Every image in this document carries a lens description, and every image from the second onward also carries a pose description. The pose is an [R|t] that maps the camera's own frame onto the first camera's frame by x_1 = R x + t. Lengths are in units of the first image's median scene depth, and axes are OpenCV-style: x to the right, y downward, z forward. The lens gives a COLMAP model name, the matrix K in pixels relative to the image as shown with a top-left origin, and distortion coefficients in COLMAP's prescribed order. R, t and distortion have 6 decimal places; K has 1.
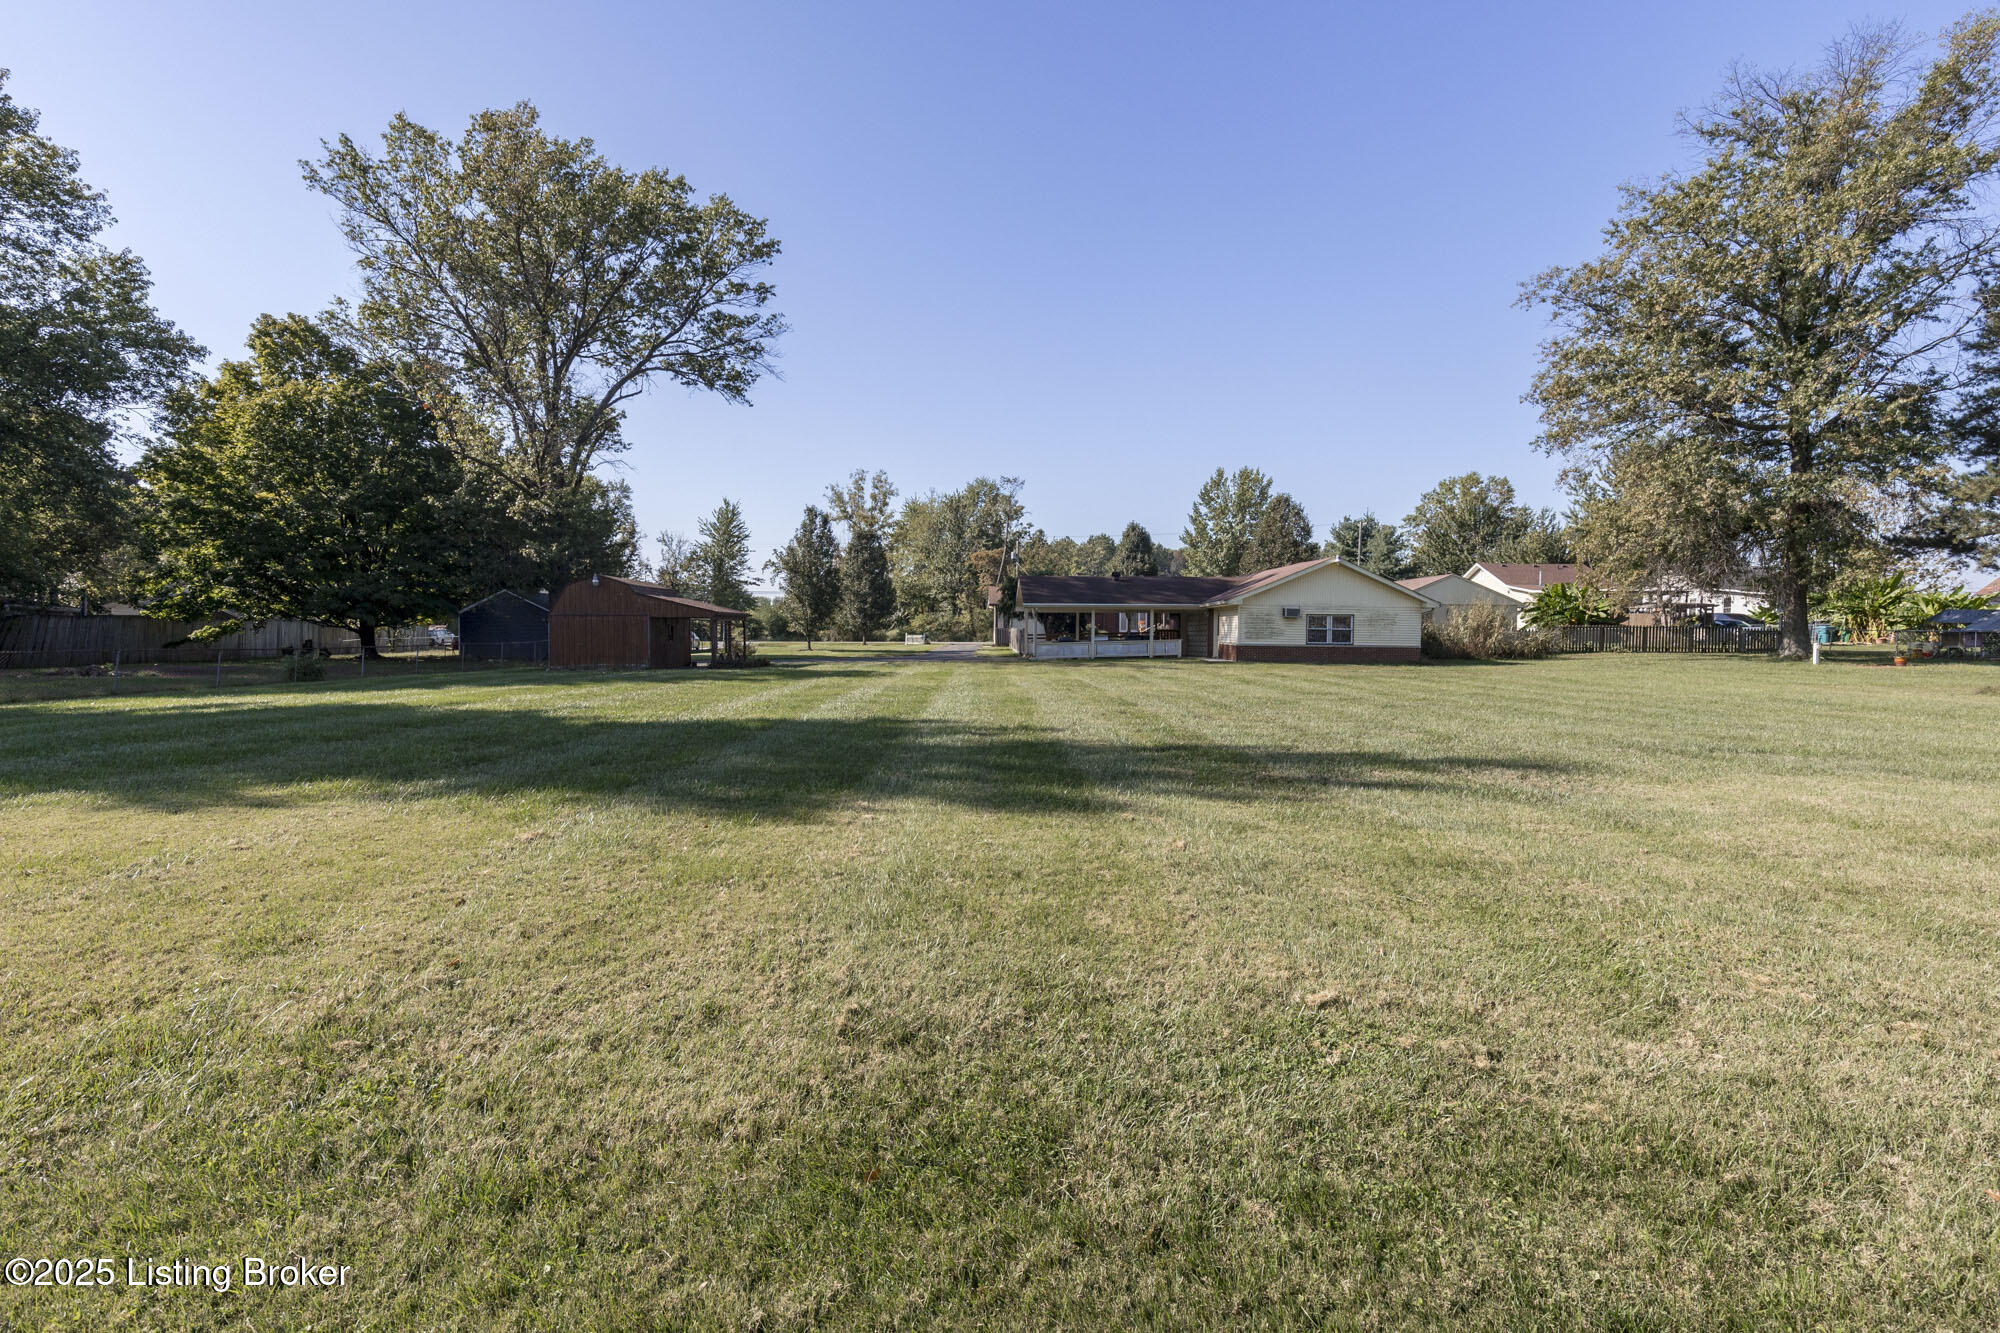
lens RADIAL K [[907.1, 0, 998.3], [0, 907.1, 667.9], [0, 0, 1]] dist [0.000397, 0.001456]
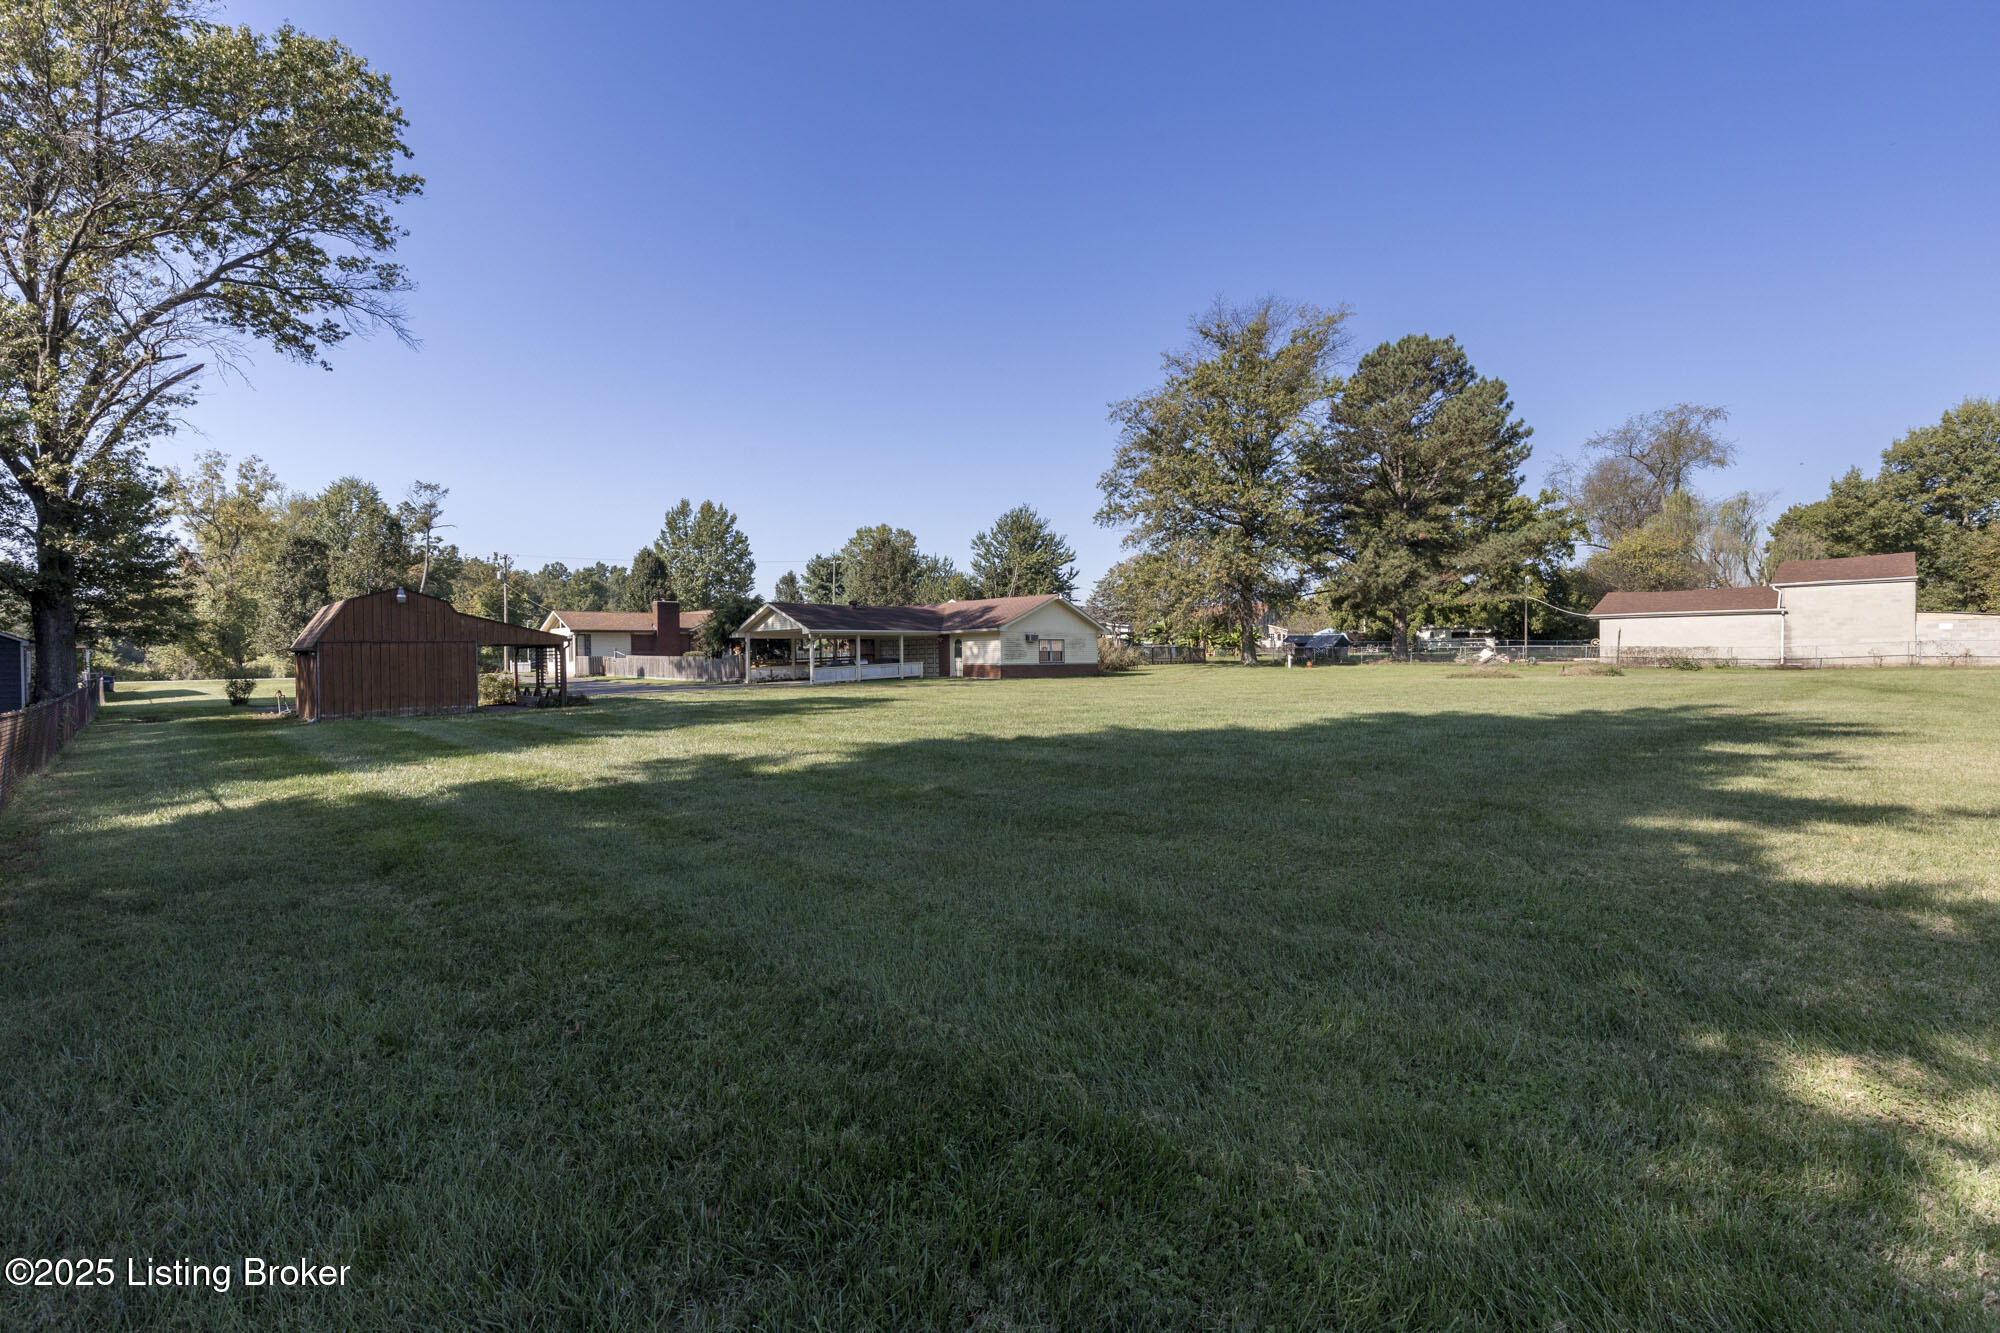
lens RADIAL K [[907.1, 0, 981.2], [0, 907.1, 658.3], [0, 0, 1]] dist [0.000397, 0.001456]
pose [[0.746839, -0.013236, 0.664873, -0.176594], [0.042274, 0.998725, -0.027603, -0.000320], [-0.663660, 0.048722, 0.746446, 0.035815]]
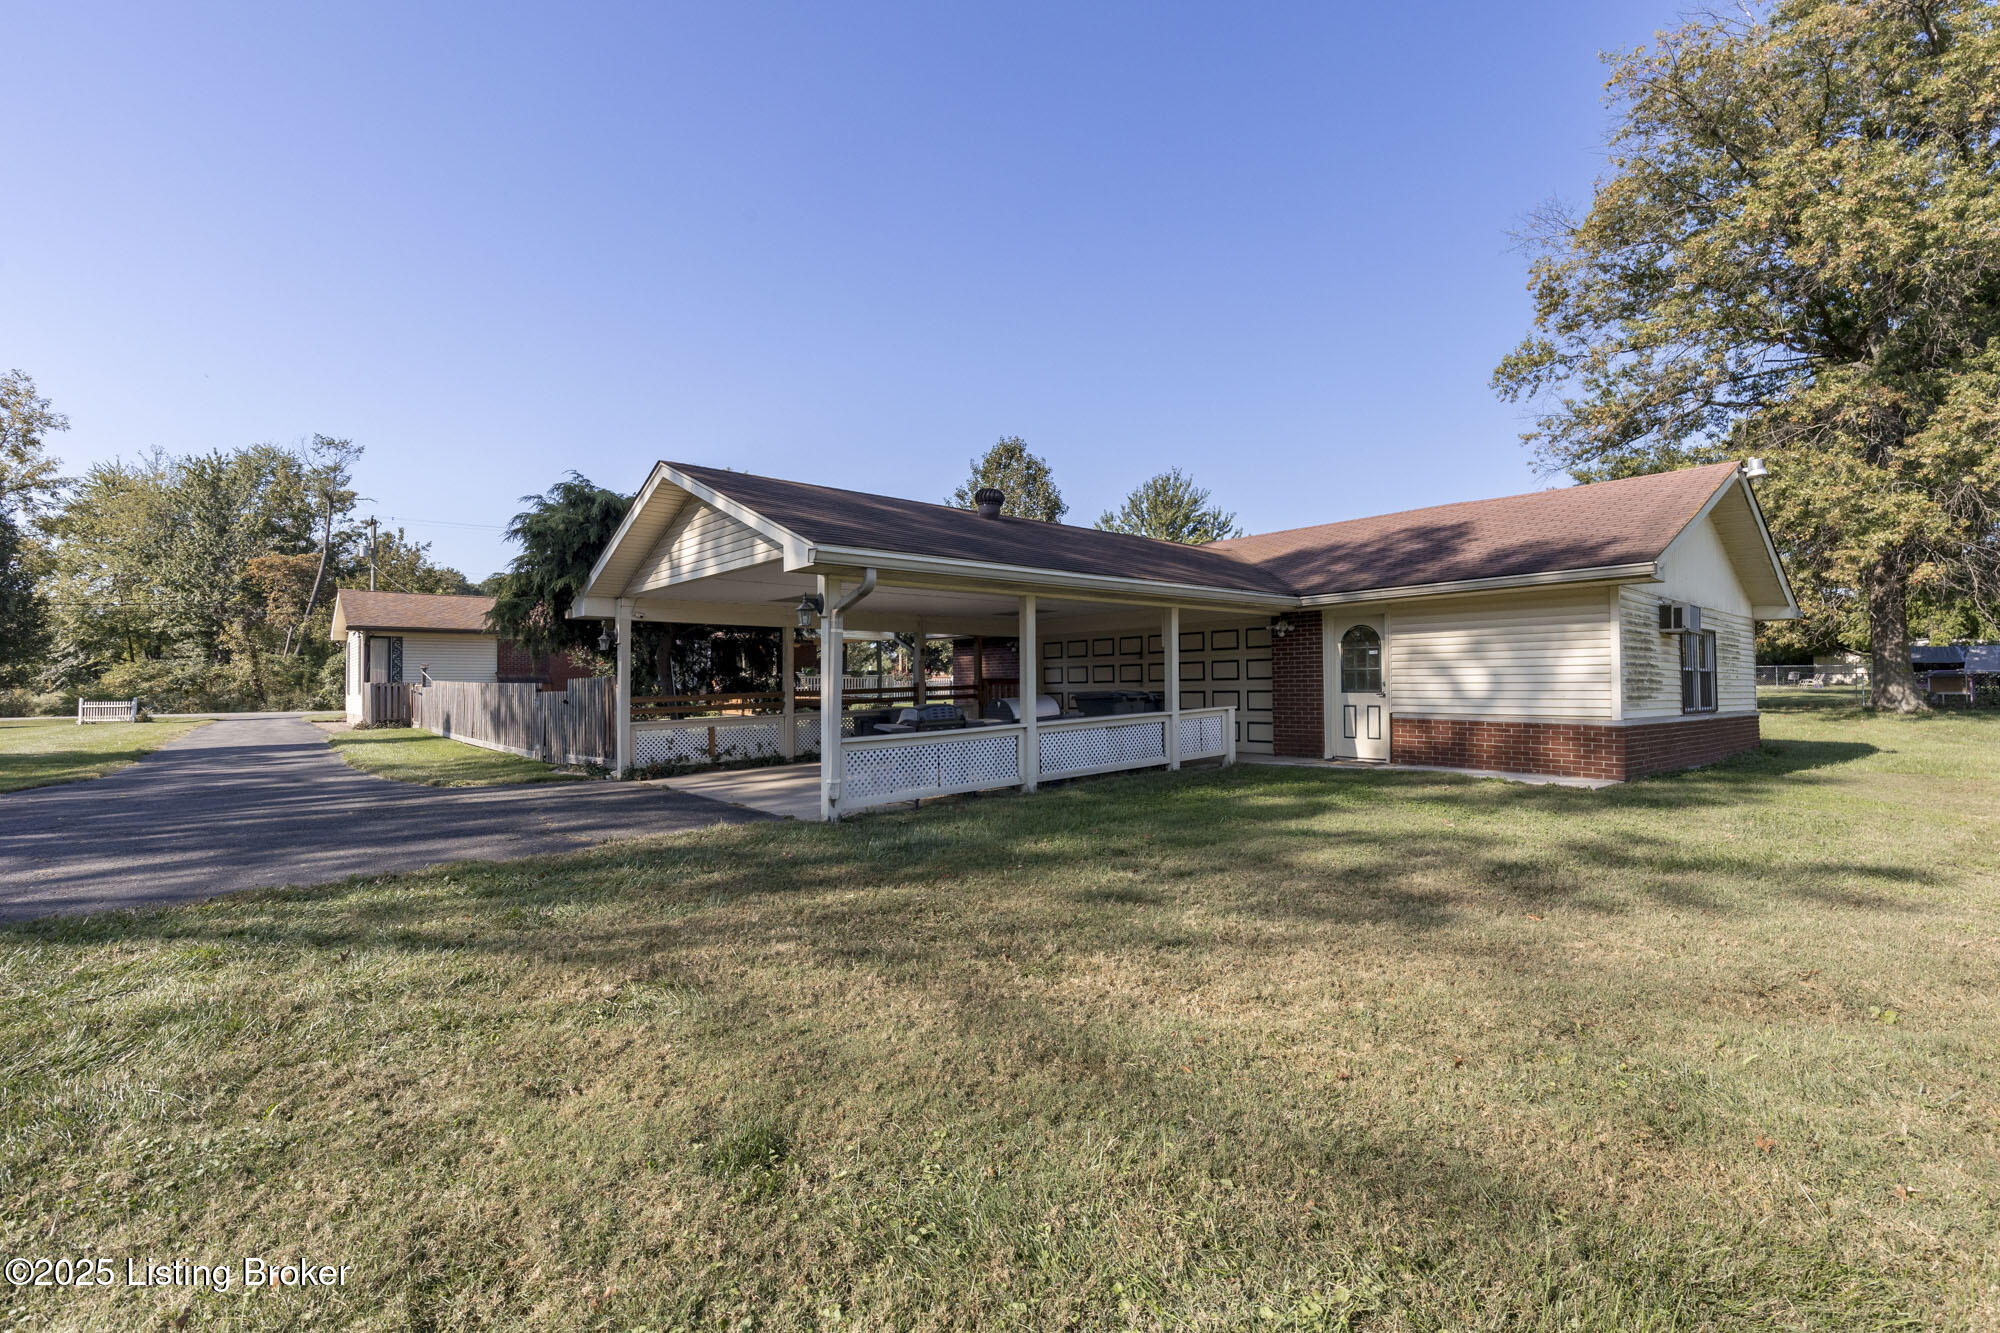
lens RADIAL K [[907.1, 0, 992.3], [0, 907.1, 676.2], [0, 0, 1]] dist [0.000397, 0.001456]
pose [[0.782069, 0.001138, 0.623191, -0.021878], [0.033783, 0.998450, -0.044219, -0.010806], [-0.622276, 0.055636, 0.780819, 0.284441]]
